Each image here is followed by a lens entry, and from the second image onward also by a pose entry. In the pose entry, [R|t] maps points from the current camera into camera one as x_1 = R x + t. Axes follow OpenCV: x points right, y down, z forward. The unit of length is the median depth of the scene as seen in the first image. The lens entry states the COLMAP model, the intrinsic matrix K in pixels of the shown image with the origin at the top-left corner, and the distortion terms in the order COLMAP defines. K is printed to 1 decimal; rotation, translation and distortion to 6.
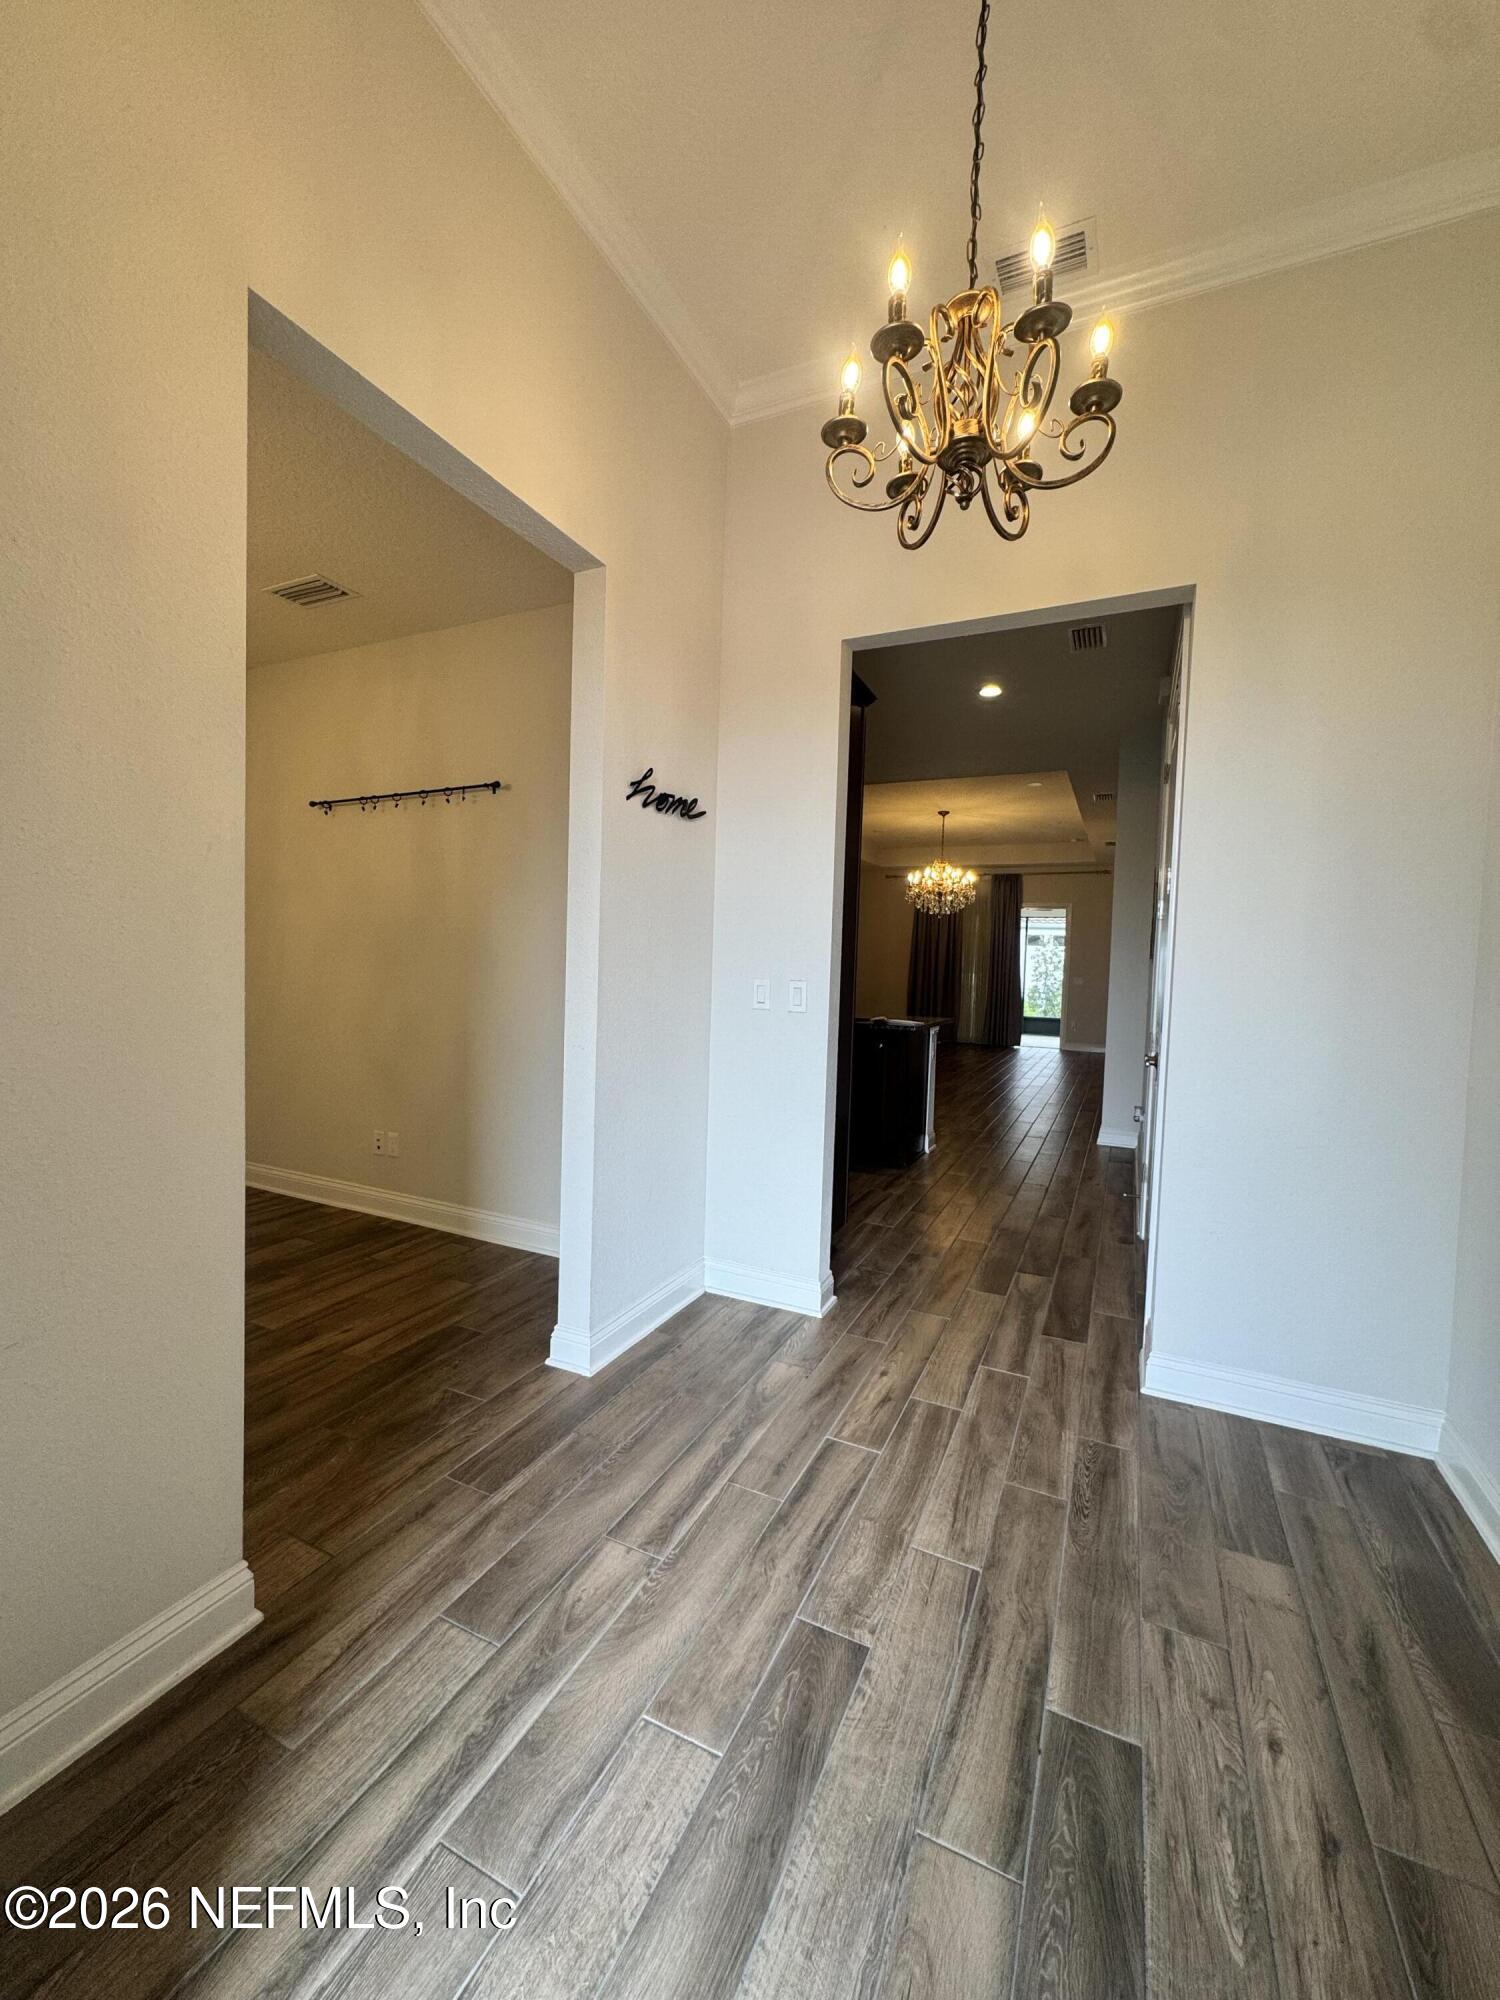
lens RADIAL K [[797.4, 0, 750.2], [0, 797.4, 1001.8], [0, 0, 1]] dist [-0.002245, 0.000554]
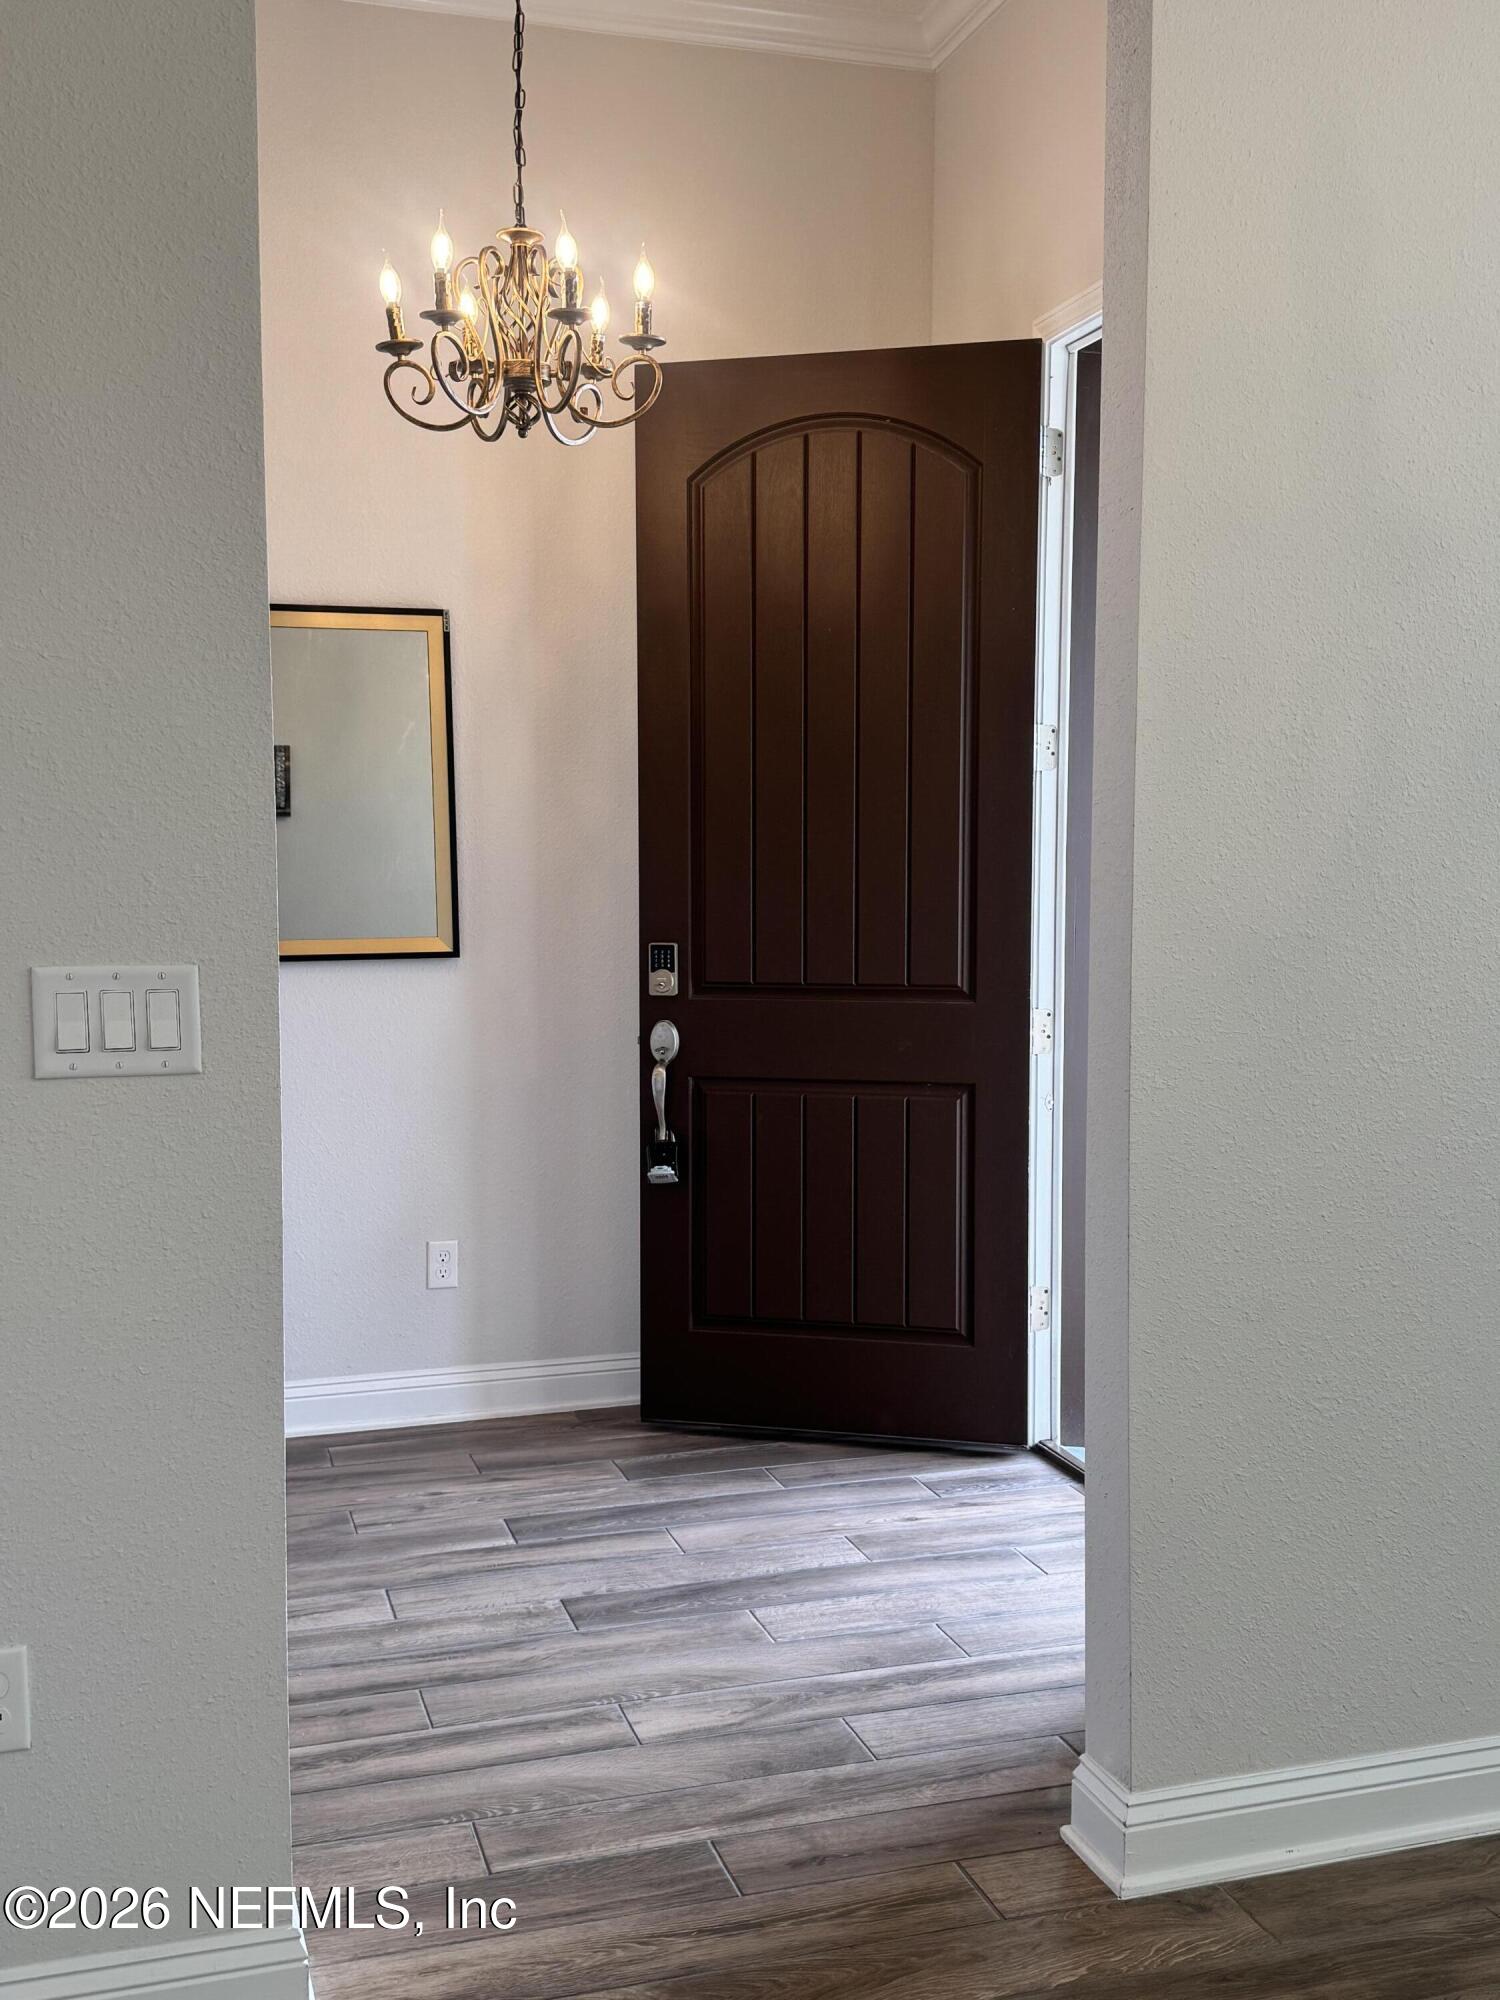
lens RADIAL K [[1961.5, 0, 750.0], [0, 1961.5, 1000.0], [0, 0, 1]] dist [0.002318, -0.001829]
pose [[-0.683751, -0.079809, 0.725338, -1.612795], [0.018435, 0.991795, 0.126506, -0.196999], [-0.729482, 0.099870, -0.676670, 2.283314]]
